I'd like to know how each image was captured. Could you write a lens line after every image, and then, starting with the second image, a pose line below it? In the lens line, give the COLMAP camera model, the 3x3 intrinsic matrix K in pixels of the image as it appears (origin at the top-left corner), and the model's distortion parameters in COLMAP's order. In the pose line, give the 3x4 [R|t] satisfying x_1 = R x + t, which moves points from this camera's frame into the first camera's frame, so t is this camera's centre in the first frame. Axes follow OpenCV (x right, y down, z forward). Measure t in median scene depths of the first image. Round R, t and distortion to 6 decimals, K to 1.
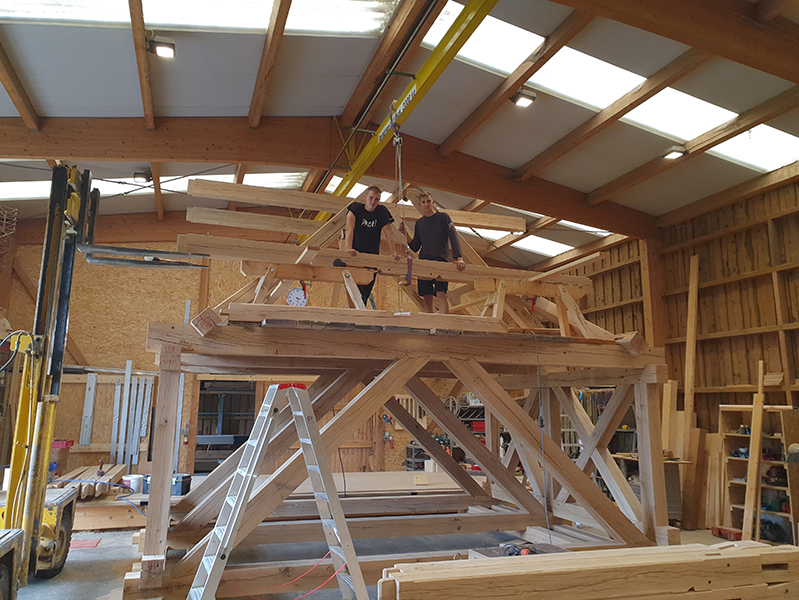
lens RADIAL K [[624.0, 0, 398.4], [0, 624.0, 283.6], [0, 0, 1]] dist [0.011576, 0.005169]
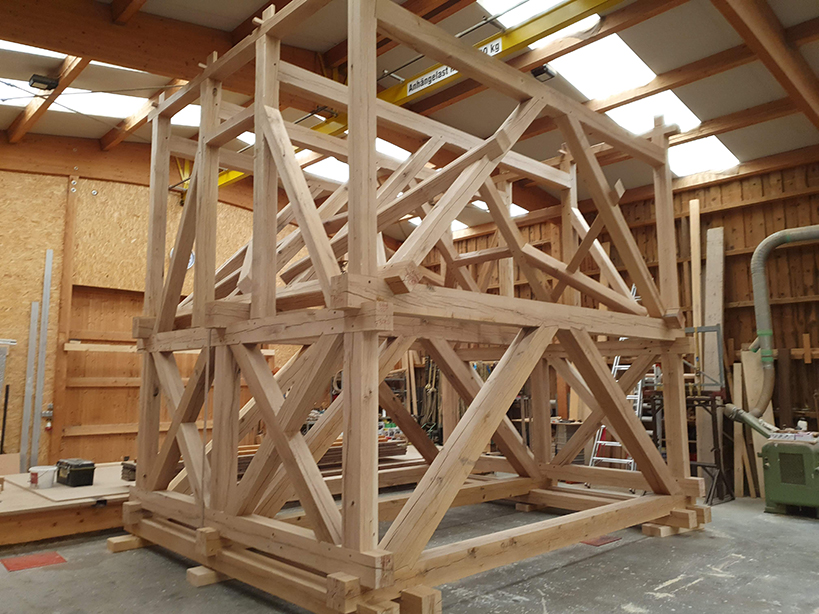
lens RADIAL K [[638.7, 0, 404.9], [0, 638.7, 299.7], [0, 0, 1]] dist [0.010761, 0.003501]
pose [[0.911472, 0.038771, 0.409530, -0.329259], [-0.065819, 0.996468, 0.052153, 0.022152], [-0.406062, -0.074491, 0.910805, 0.101981]]
